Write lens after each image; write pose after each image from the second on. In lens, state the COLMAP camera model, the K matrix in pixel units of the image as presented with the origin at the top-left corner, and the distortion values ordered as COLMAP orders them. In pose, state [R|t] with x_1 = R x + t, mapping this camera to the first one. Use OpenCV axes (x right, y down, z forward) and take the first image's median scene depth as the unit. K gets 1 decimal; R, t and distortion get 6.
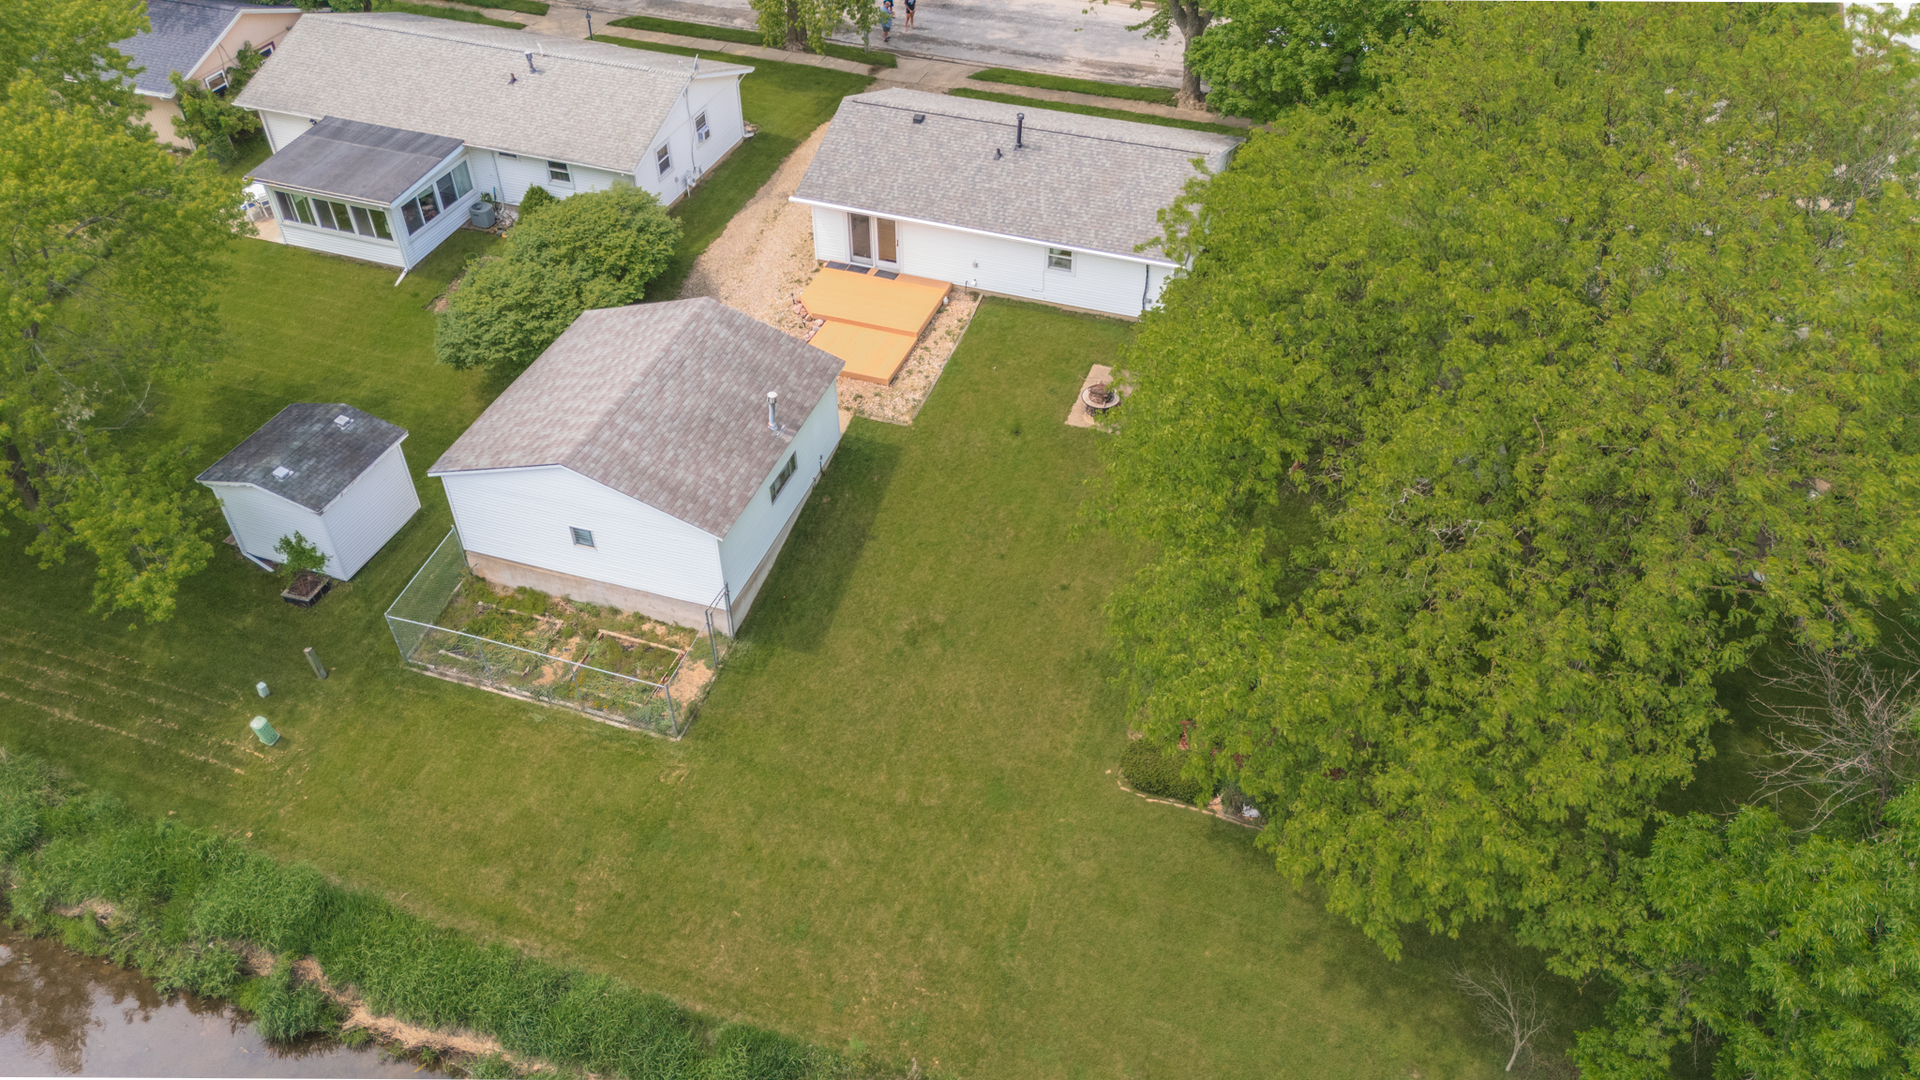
lens RADIAL K [[1438.4, 0, 958.9], [0, 1438.4, 537.9], [0, 0, 1]] dist [0.045302, -0.031996]
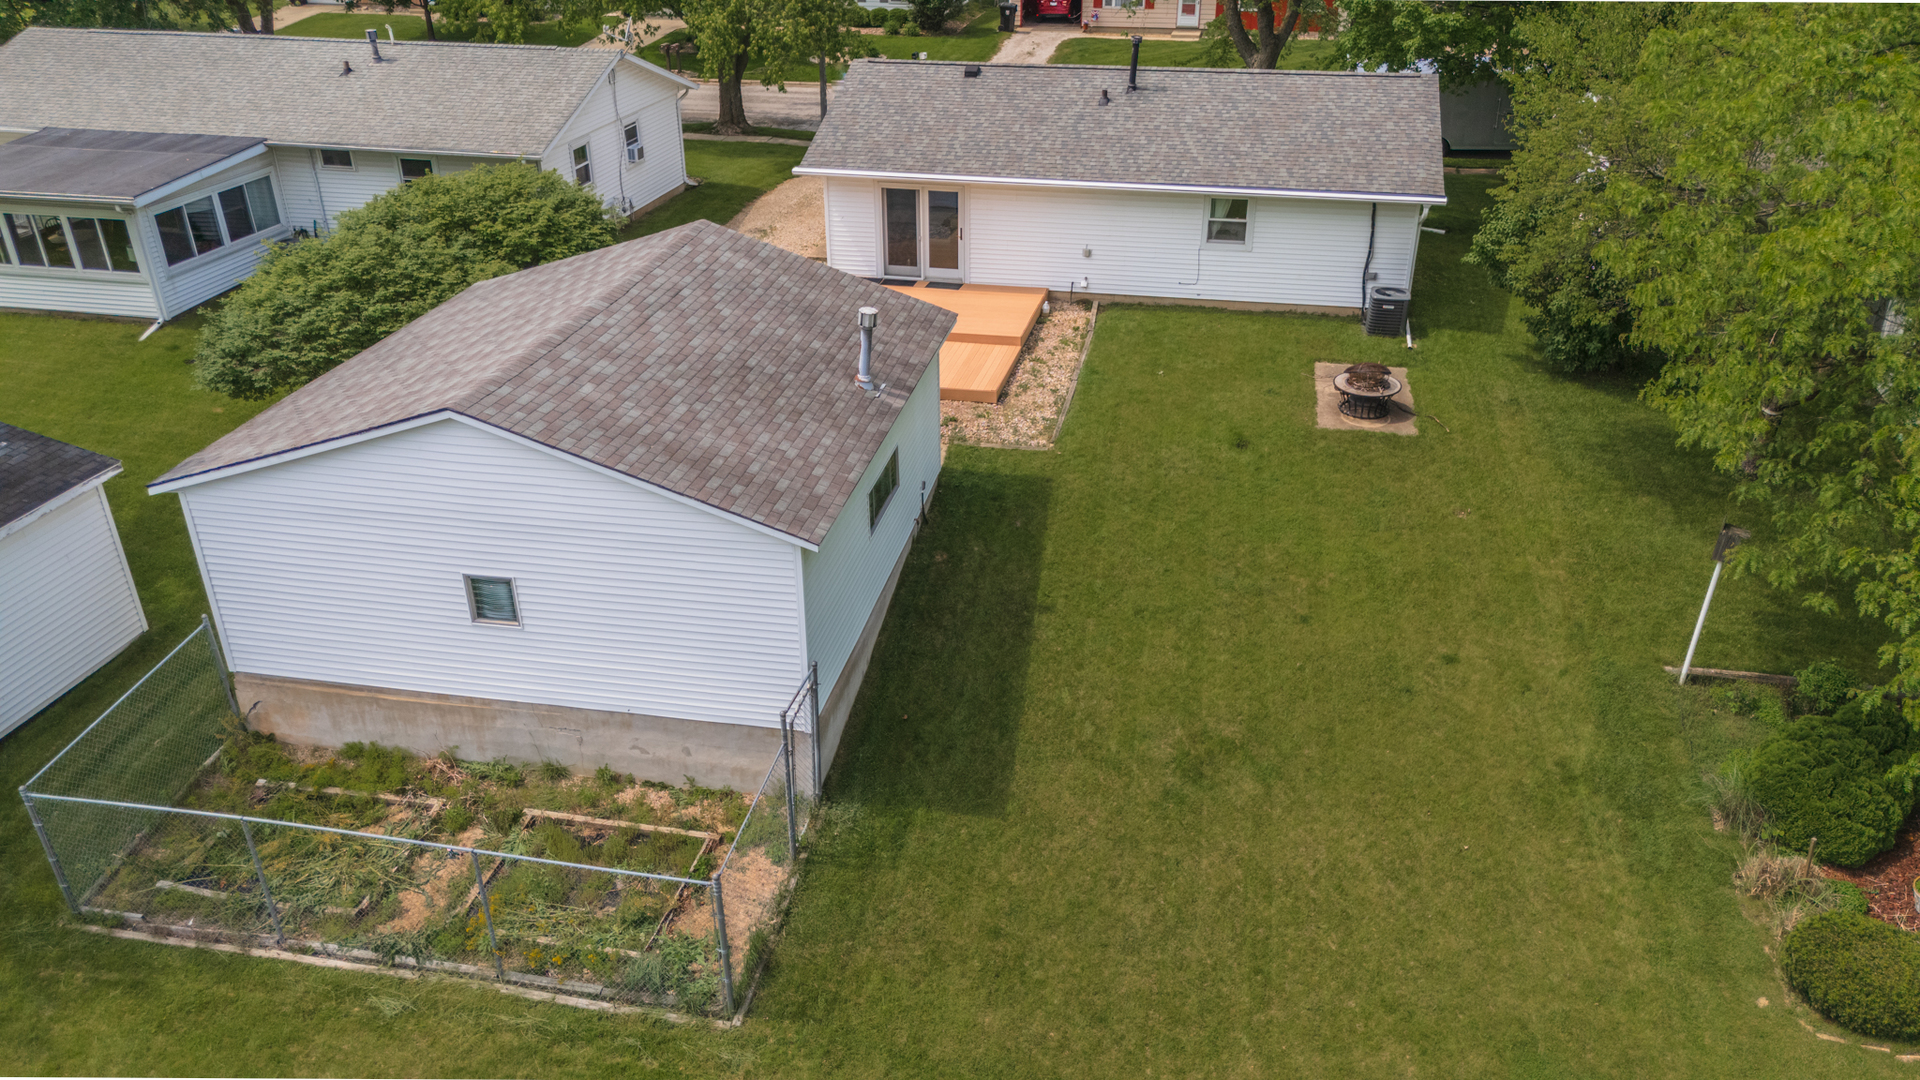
lens RADIAL K [[1438.4, 0, 953.5], [0, 1438.4, 529.3], [0, 0, 1]] dist [0.045302, -0.031996]
pose [[0.992103, -0.057262, 0.111595, -0.159068], [0.082536, 0.967981, -0.237069, 0.098375], [-0.094447, 0.244407, 0.965062, 0.514336]]
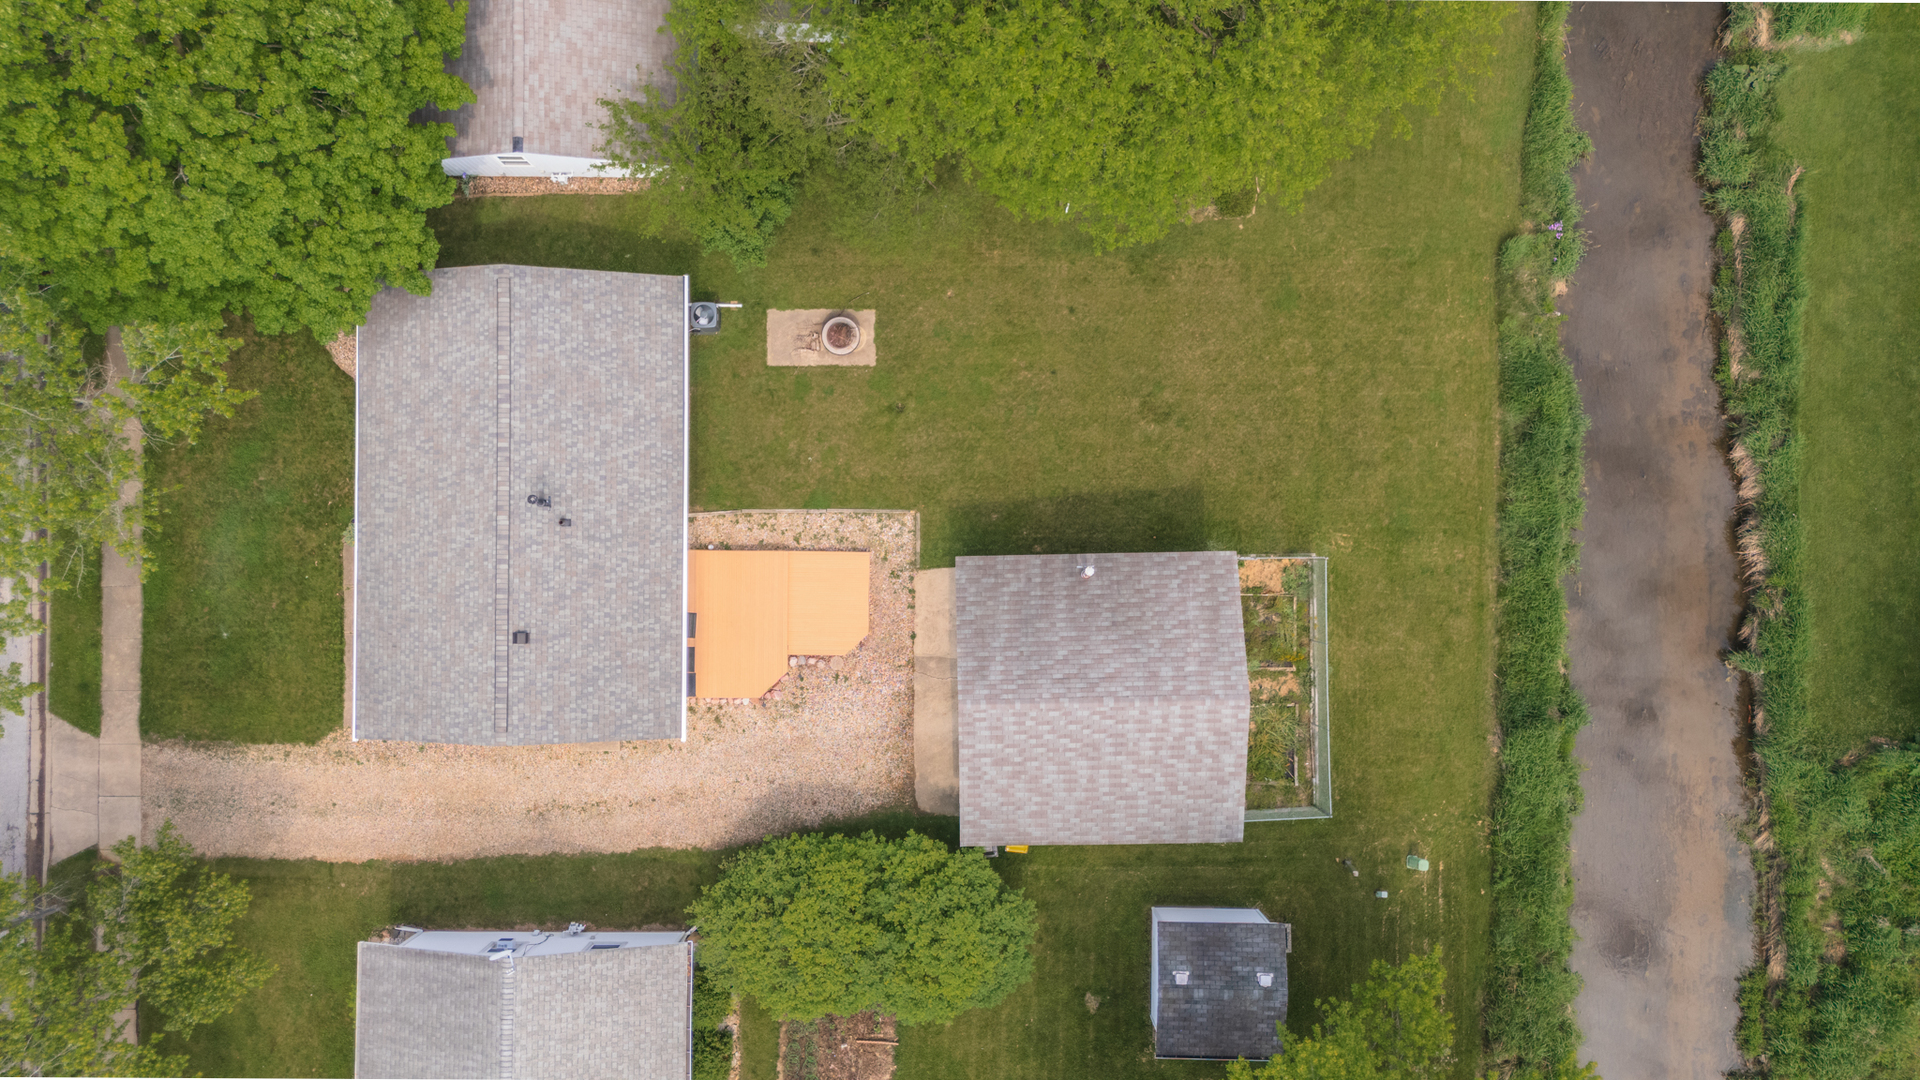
lens RADIAL K [[1438.4, 0, 966.8], [0, 1438.4, 538.8], [0, 0, 1]] dist [0.045302, -0.031996]
pose [[-0.333956, -0.942420, 0.017807, -0.094271], [0.619512, -0.205214, 0.757689, -0.950134], [-0.710407, 0.264067, 0.652373, 0.354525]]
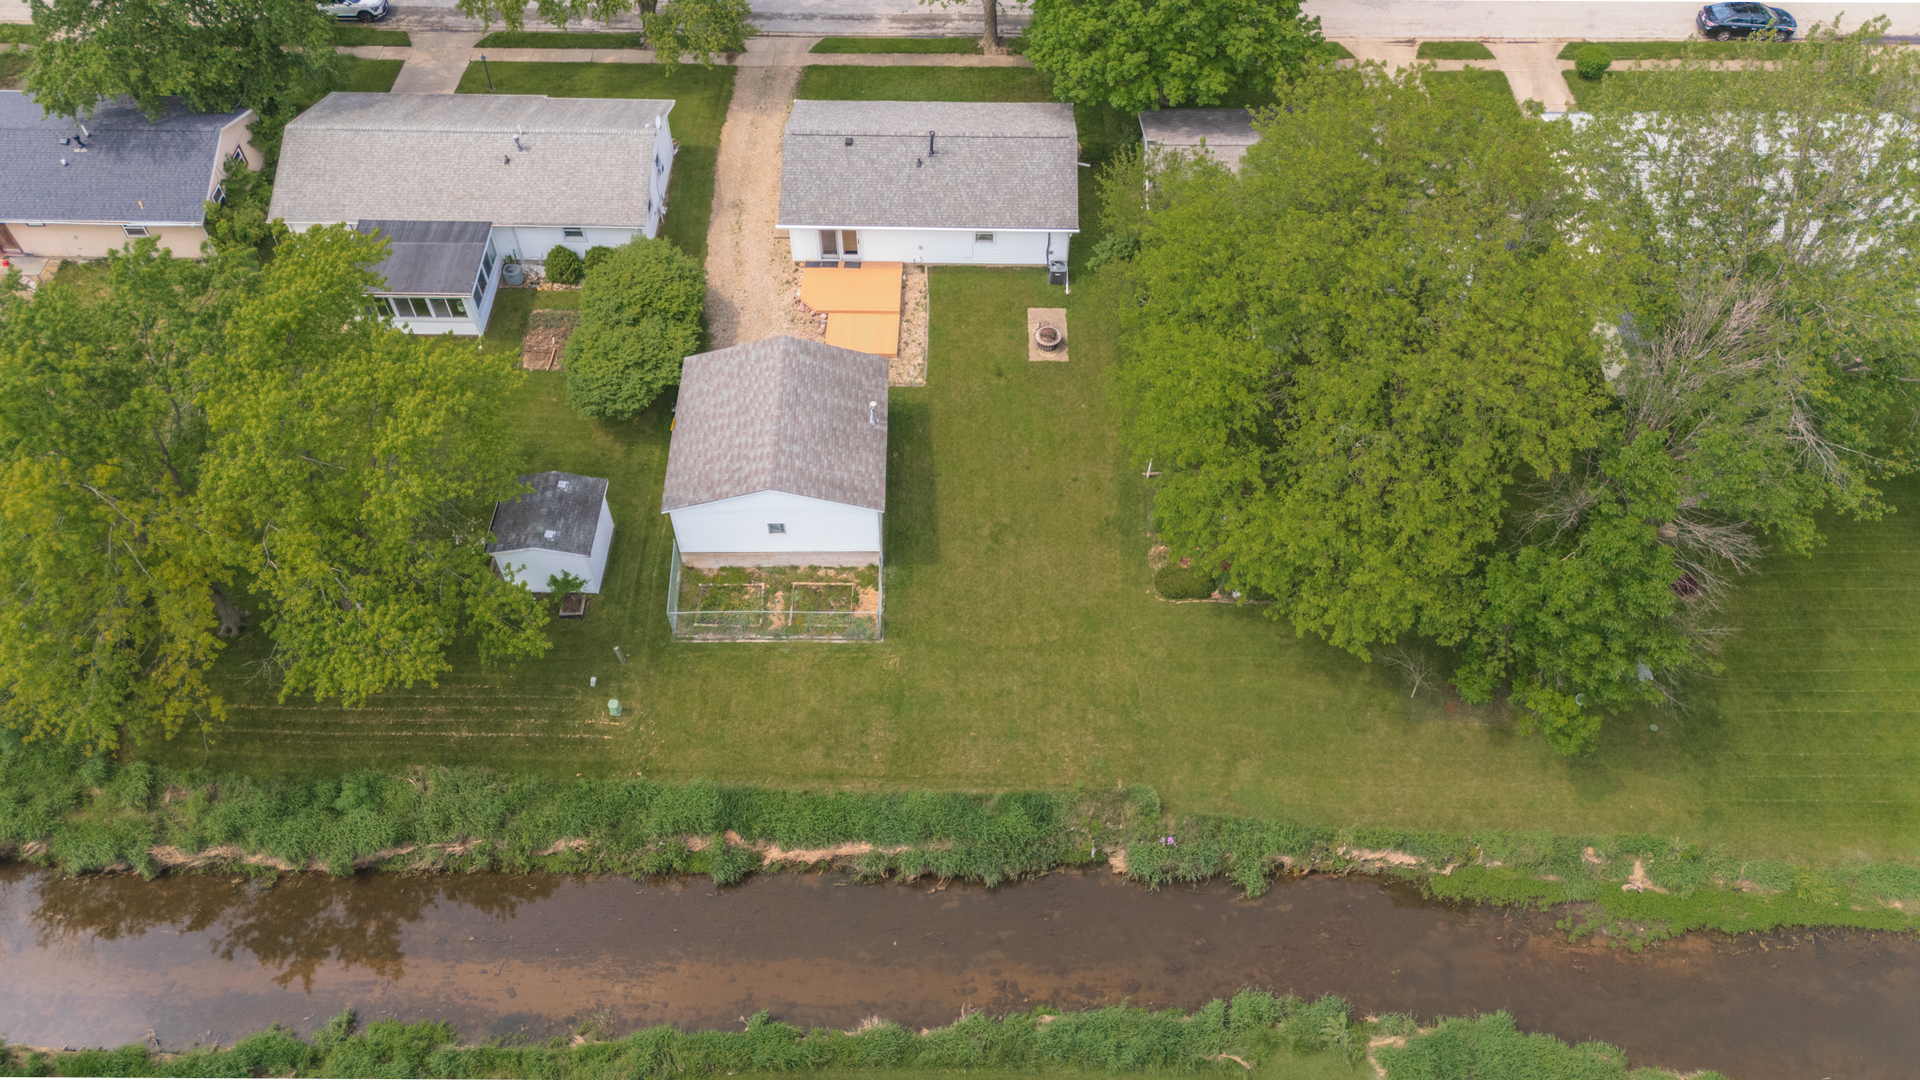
lens RADIAL K [[1438.4, 0, 965.6], [0, 1438.4, 554.8], [0, 0, 1]] dist [0.045302, -0.031996]
pose [[0.945765, -0.250912, 0.206328, -0.378540], [0.206161, 0.954450, 0.215691, -0.246643], [-0.251049, -0.161456, 0.954414, -0.453341]]
